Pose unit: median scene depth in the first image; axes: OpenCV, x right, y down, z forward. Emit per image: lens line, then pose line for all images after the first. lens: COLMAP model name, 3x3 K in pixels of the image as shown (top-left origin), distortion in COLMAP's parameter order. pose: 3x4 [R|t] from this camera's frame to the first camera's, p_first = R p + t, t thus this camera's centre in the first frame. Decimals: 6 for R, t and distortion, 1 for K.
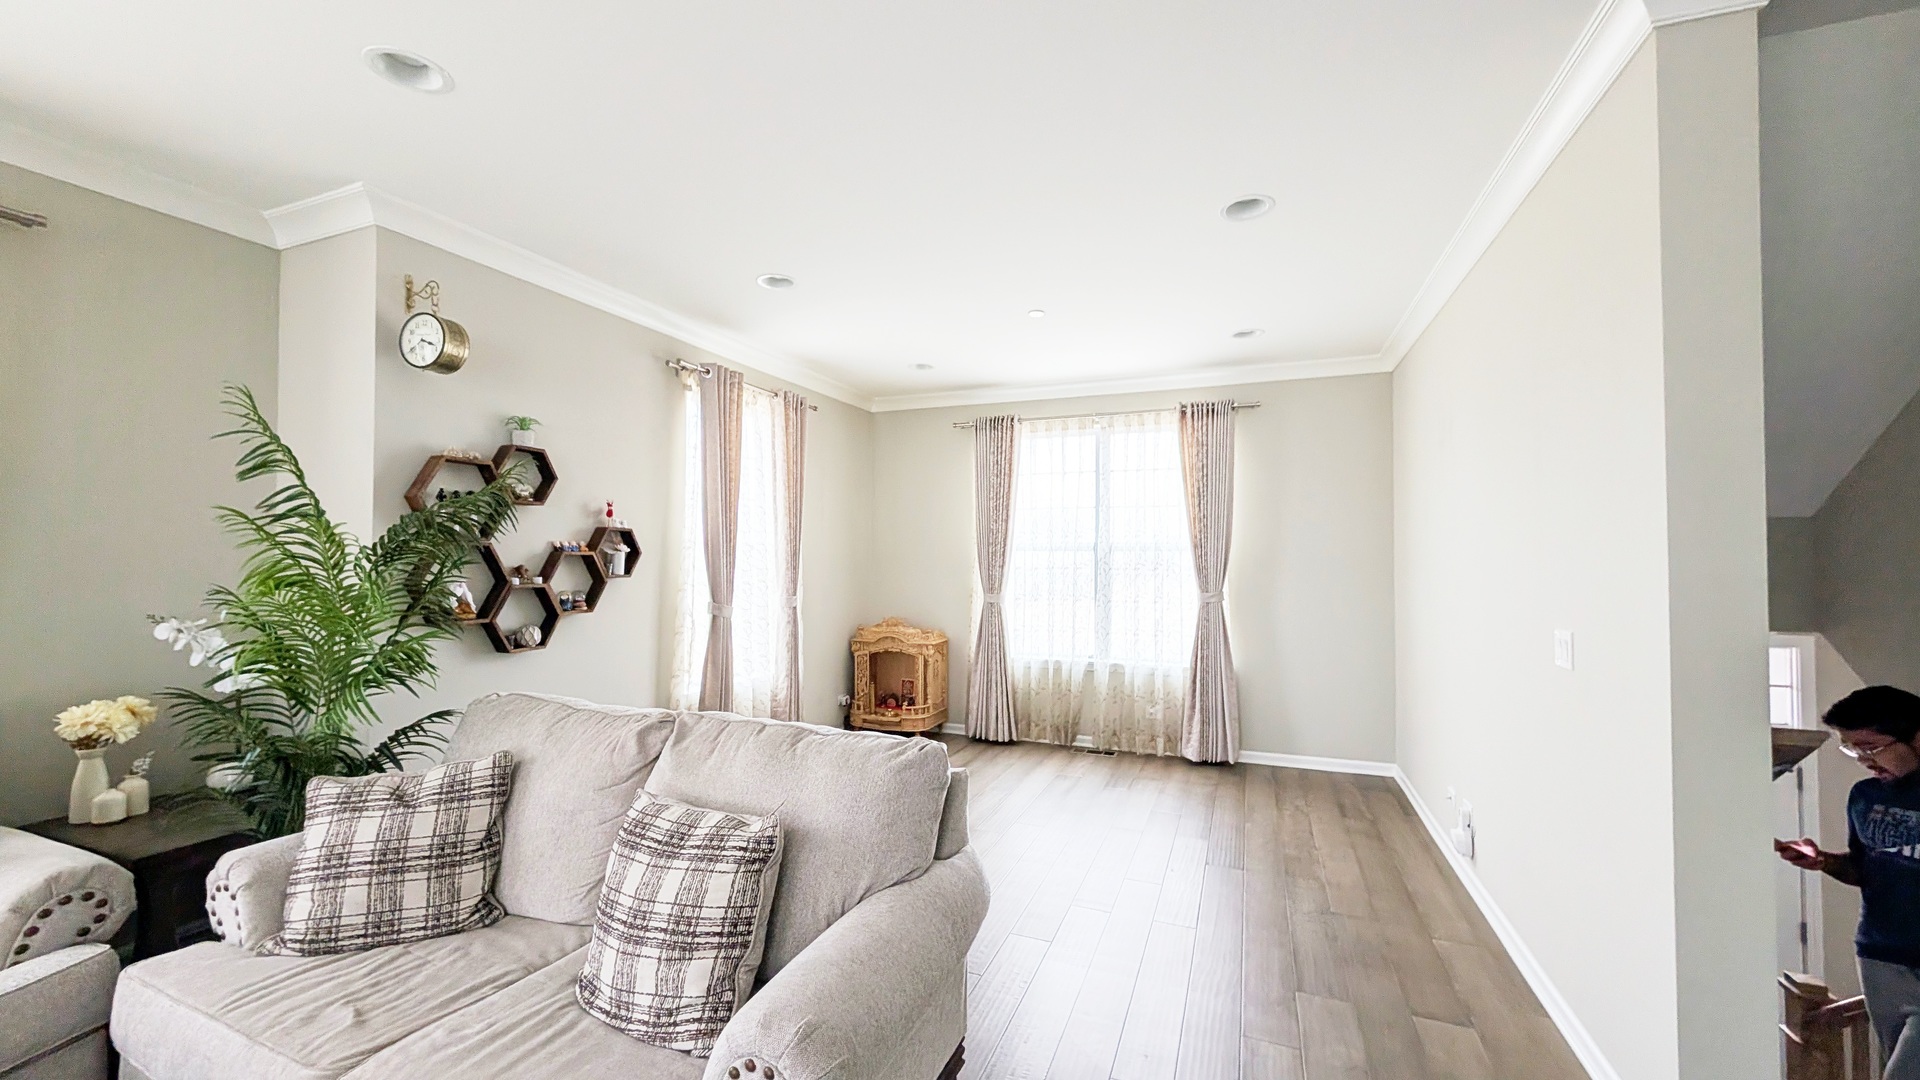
lens RADIAL K [[723.8, 0, 971.0], [0, 723.8, 544.1], [0, 0, 1]] dist [0.002756, -0.000007]
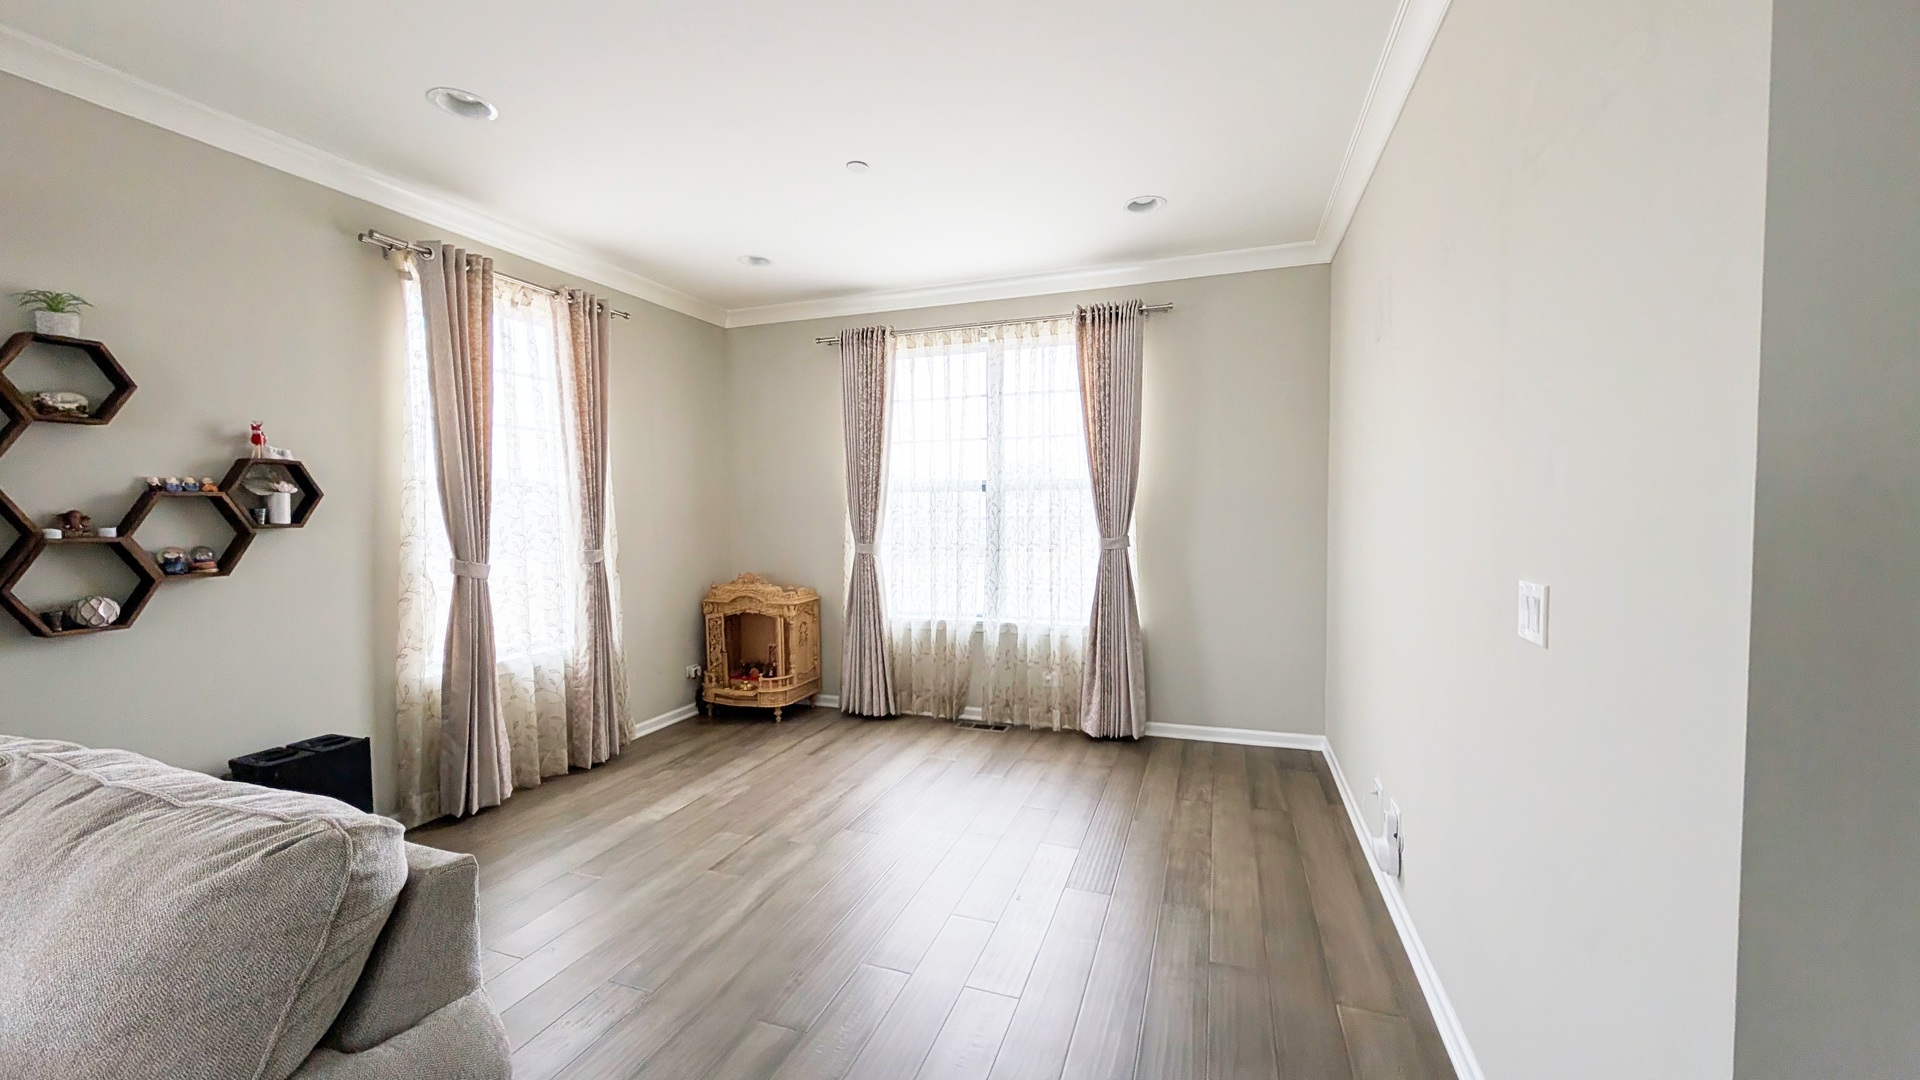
lens RADIAL K [[723.8, 0, 971.0], [0, 723.8, 544.1], [0, 0, 1]] dist [0.002756, -0.000007]
pose [[0.999194, -0.015783, 0.036903, 0.135627], [0.013283, 0.997663, 0.067030, 0.016526], [-0.037875, -0.066486, 0.997068, 0.173533]]
